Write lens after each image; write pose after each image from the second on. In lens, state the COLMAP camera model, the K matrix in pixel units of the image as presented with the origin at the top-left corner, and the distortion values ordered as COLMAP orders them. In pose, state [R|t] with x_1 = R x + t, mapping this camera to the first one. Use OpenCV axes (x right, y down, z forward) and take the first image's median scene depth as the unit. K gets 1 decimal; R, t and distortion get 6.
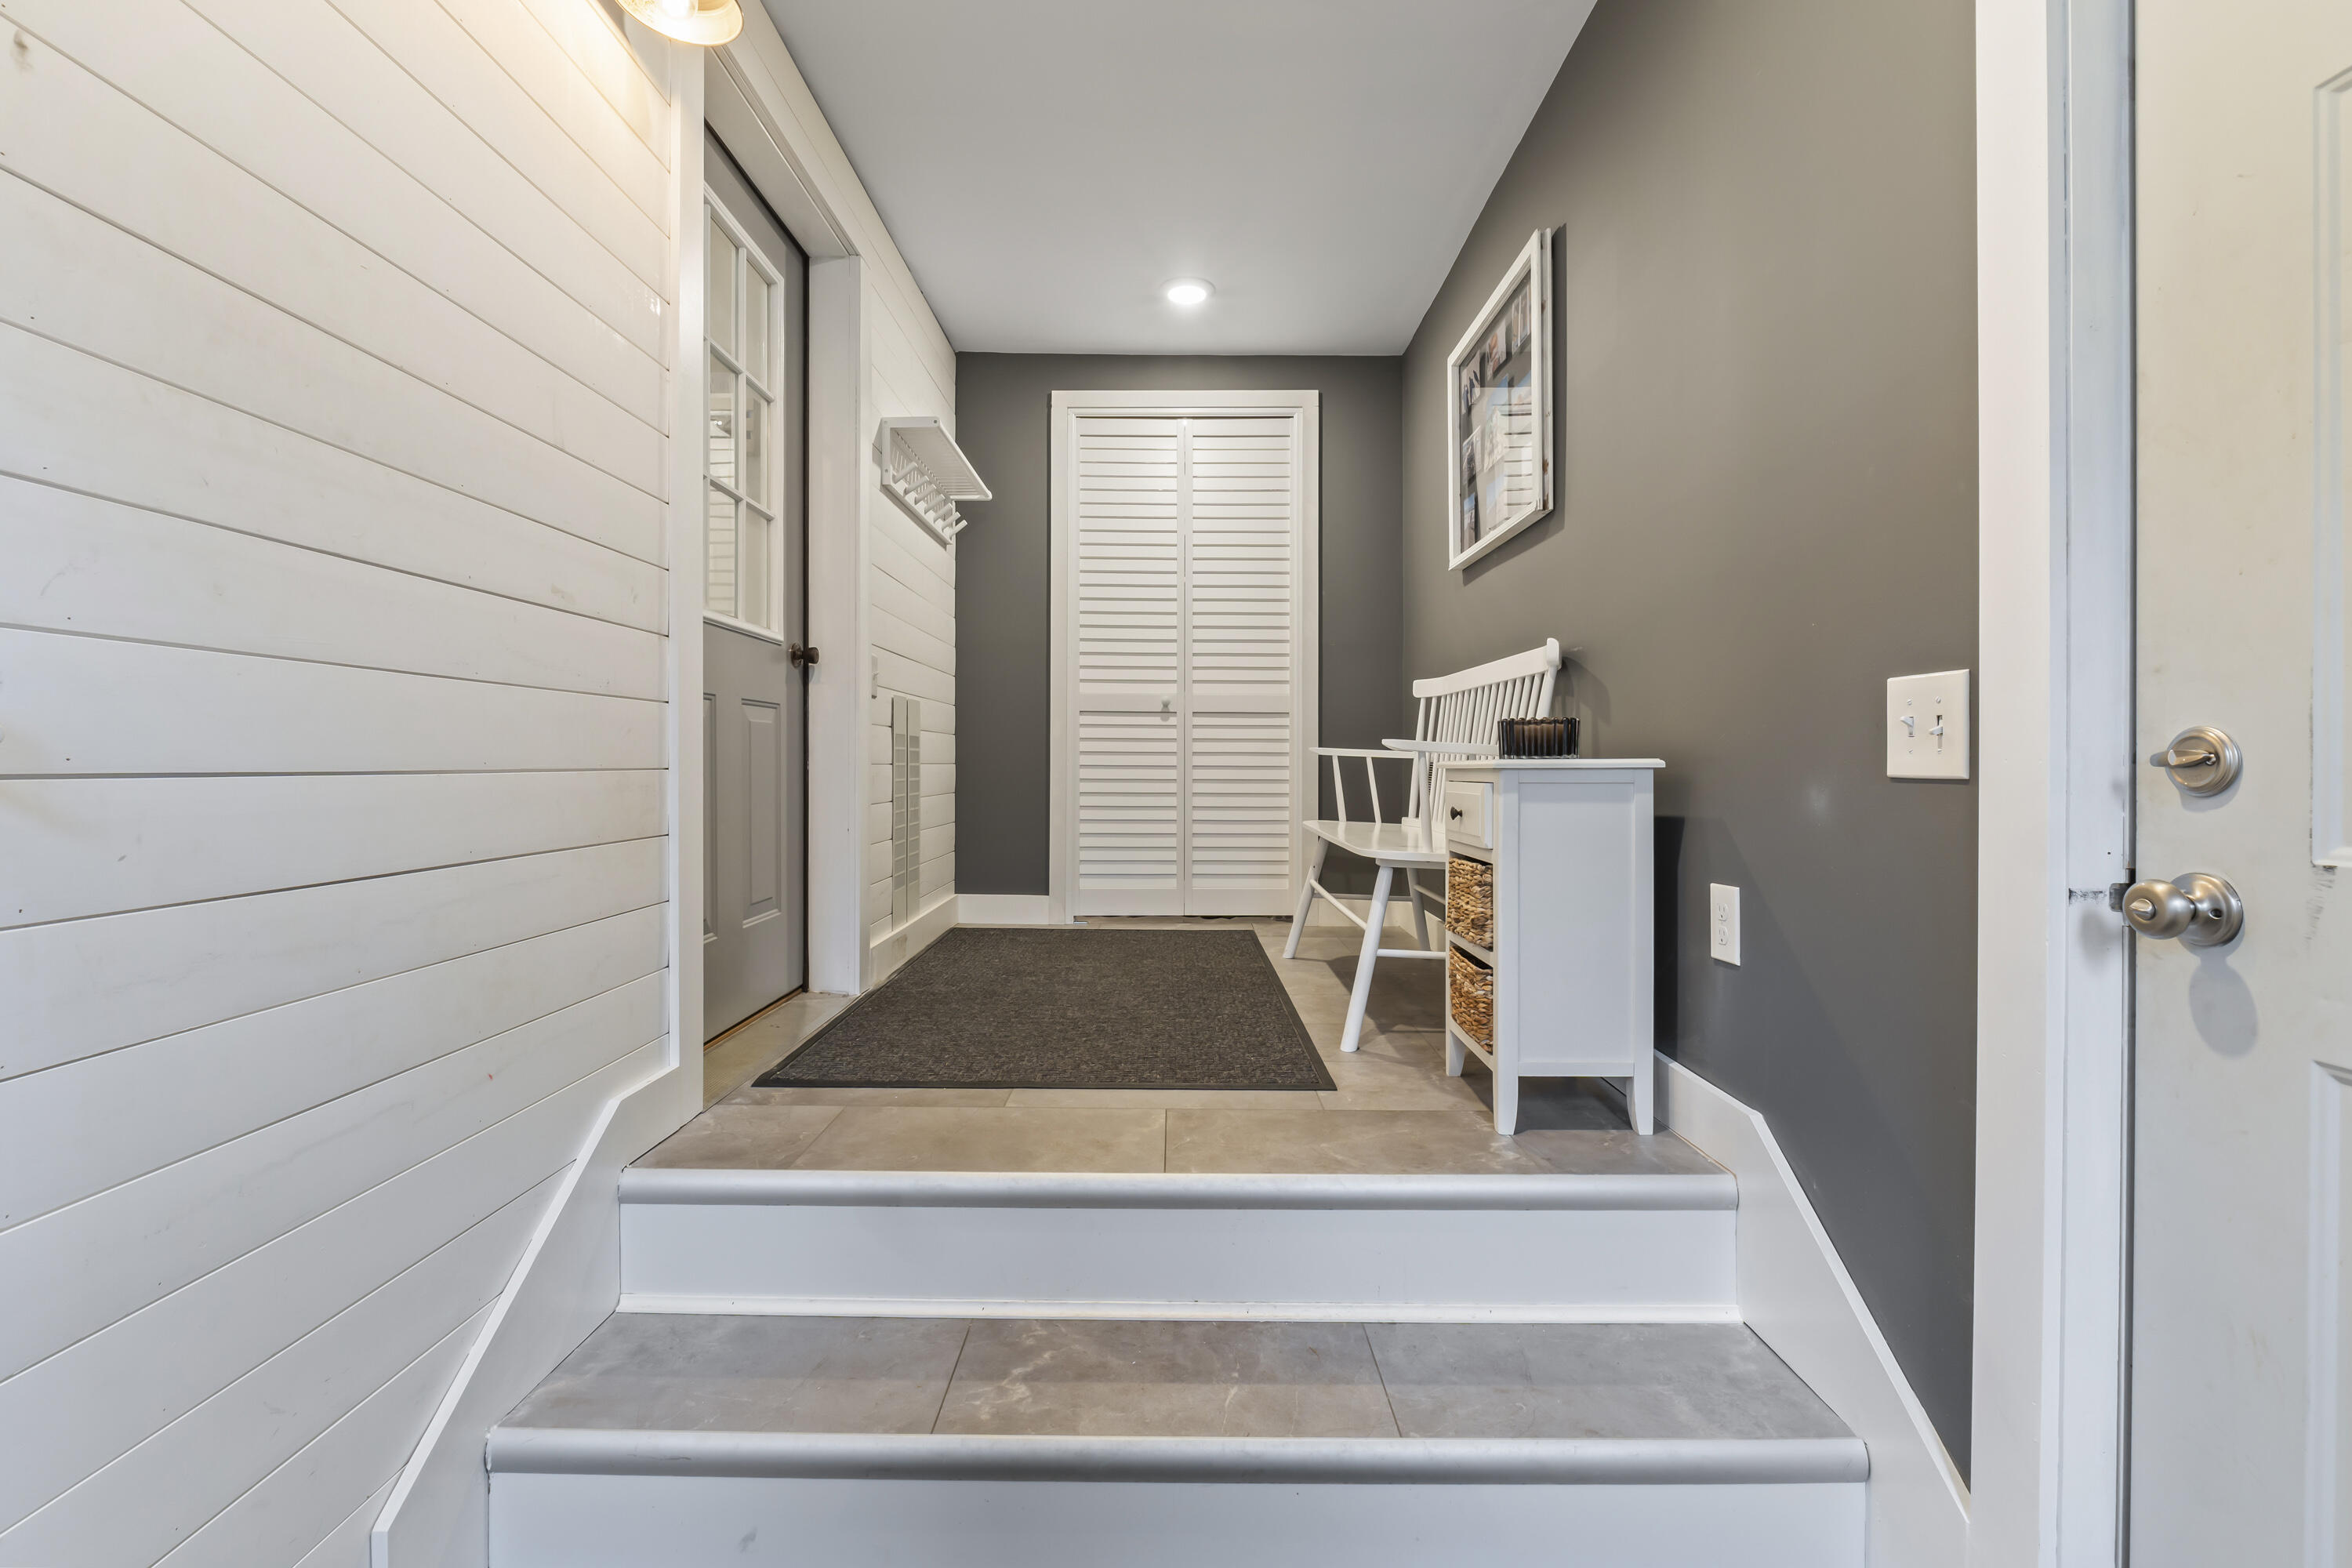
lens RADIAL K [[980.7, 0, 1175.5], [0, 980.7, 769.5], [0, 0, 1]] dist [-0.010823, 0.000568]
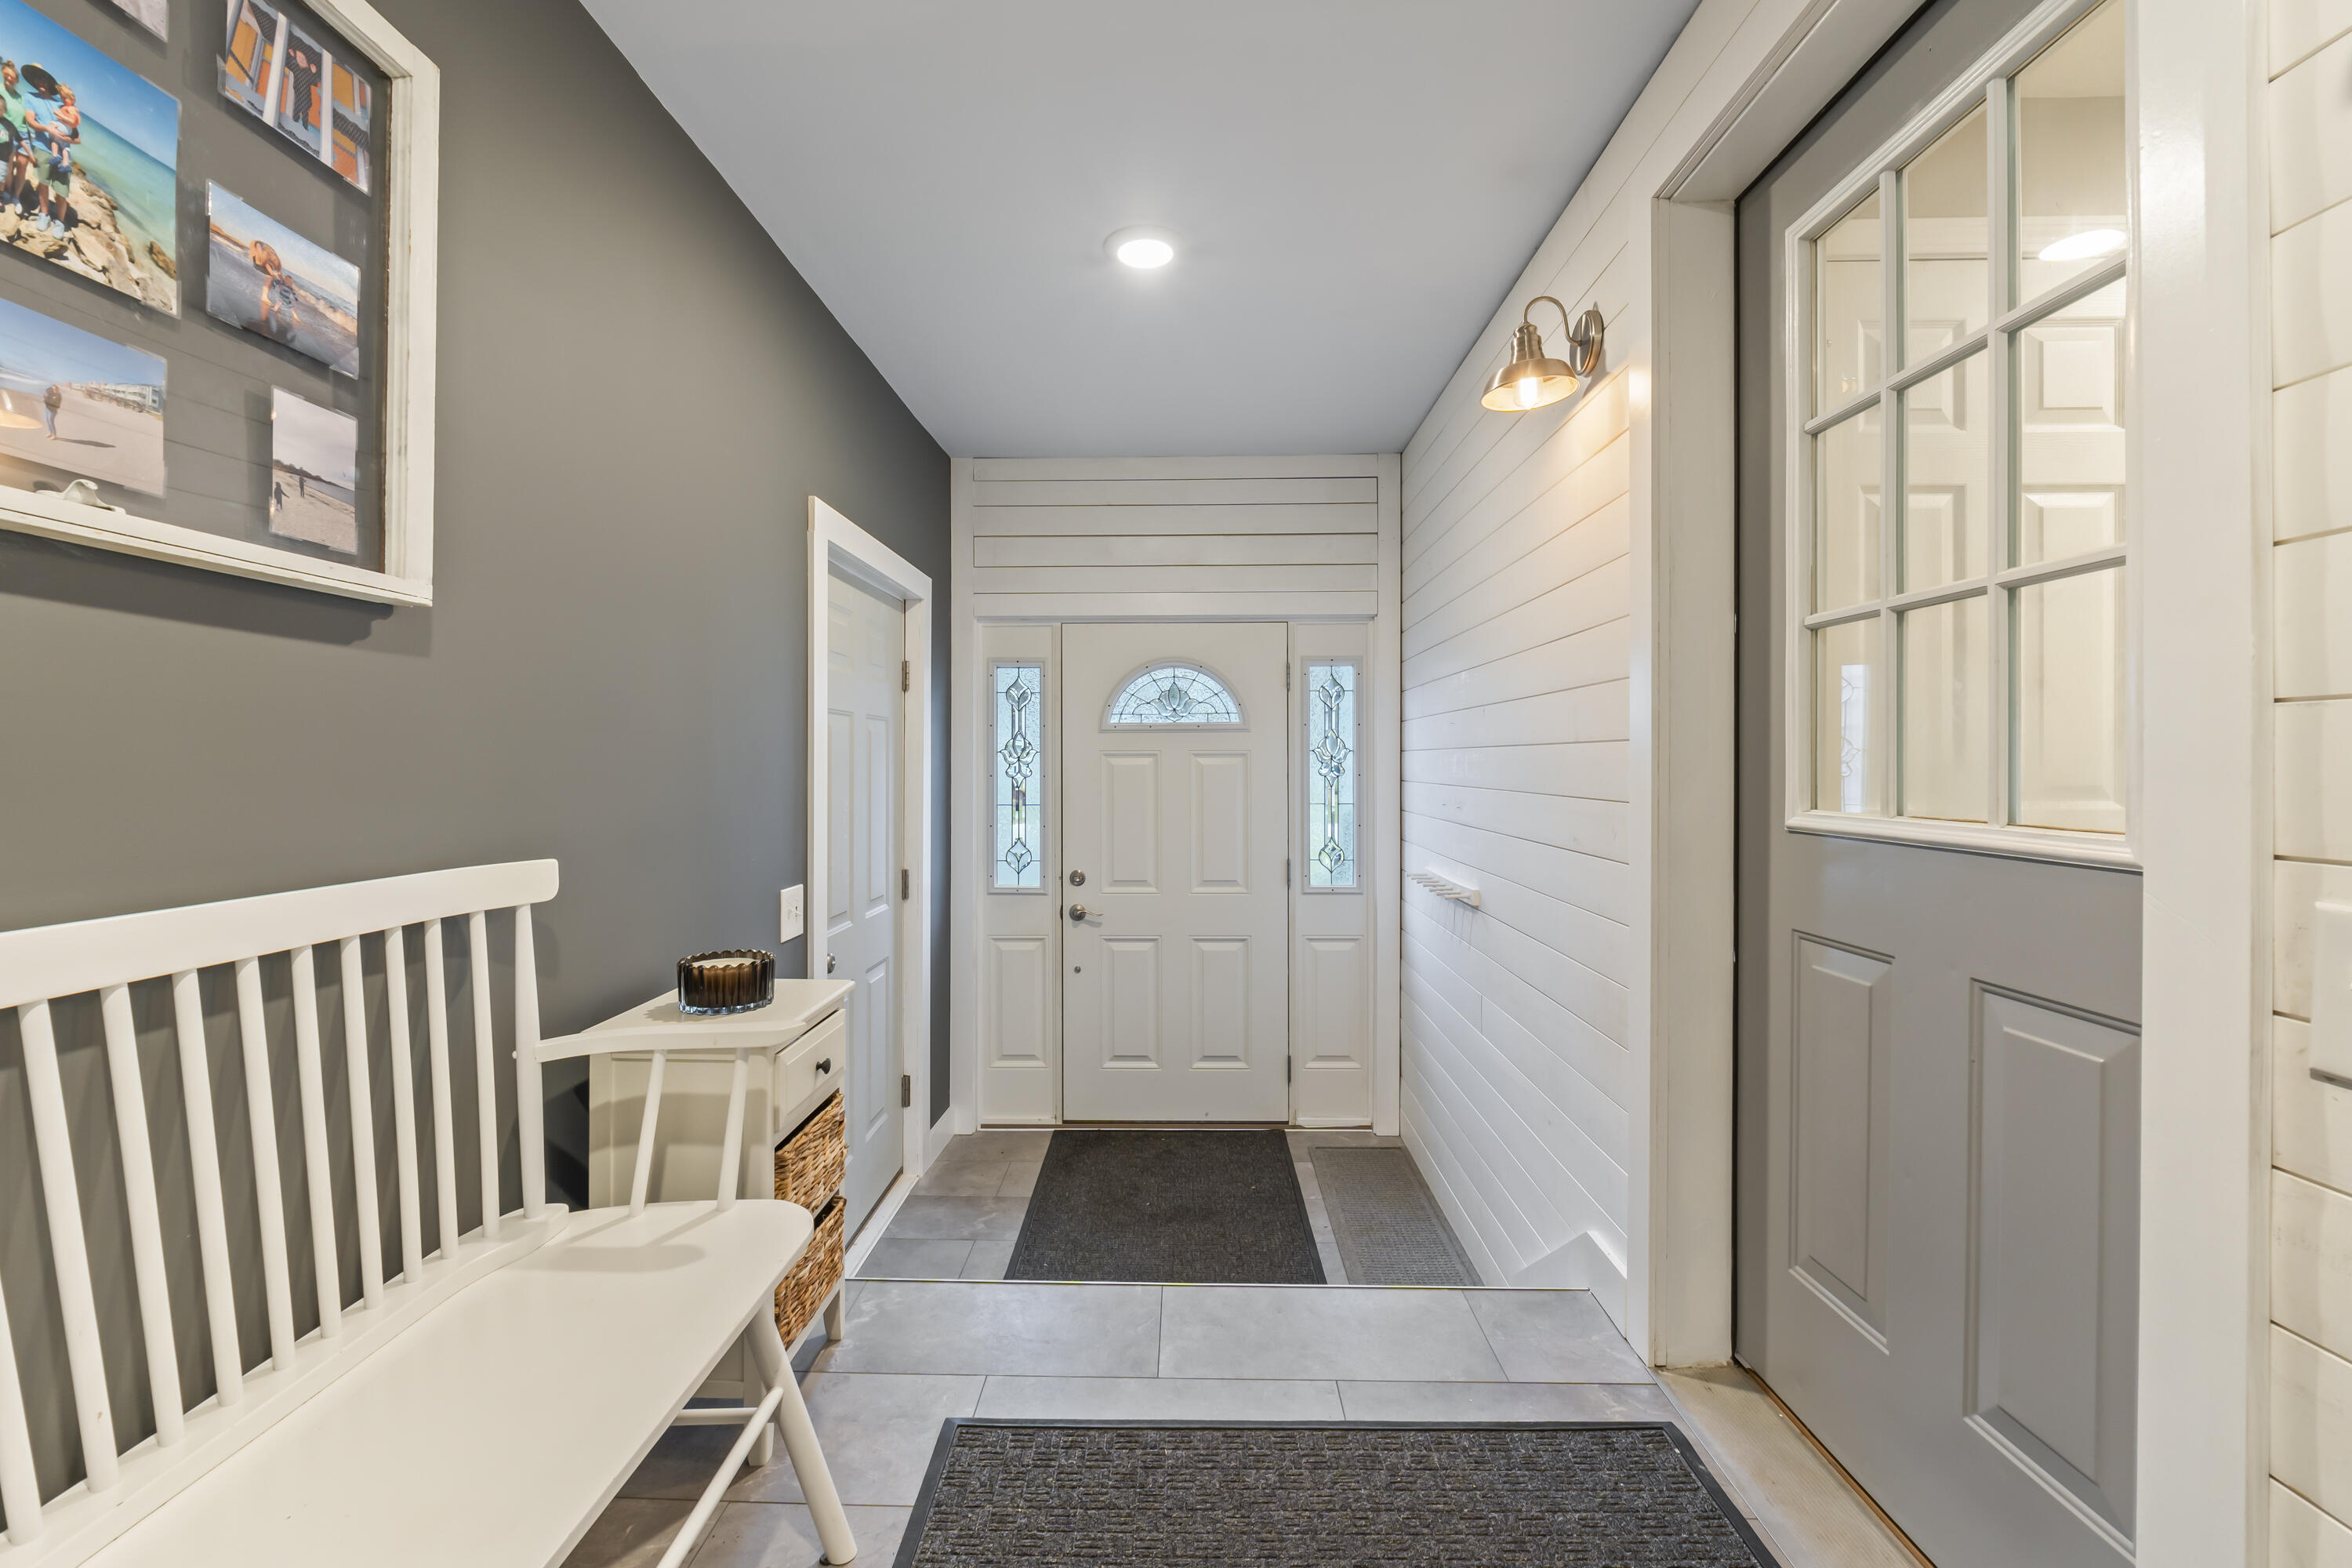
lens RADIAL K [[980.7, 0, 1170.9], [0, 980.7, 777.3], [0, 0, 1]] dist [-0.010823, 0.000568]
pose [[-0.999786, -0.005527, 0.019932, -0.035415], [-0.005123, 0.999781, 0.020268, -0.226977], [-0.020040, 0.020162, -0.999596, 1.839152]]
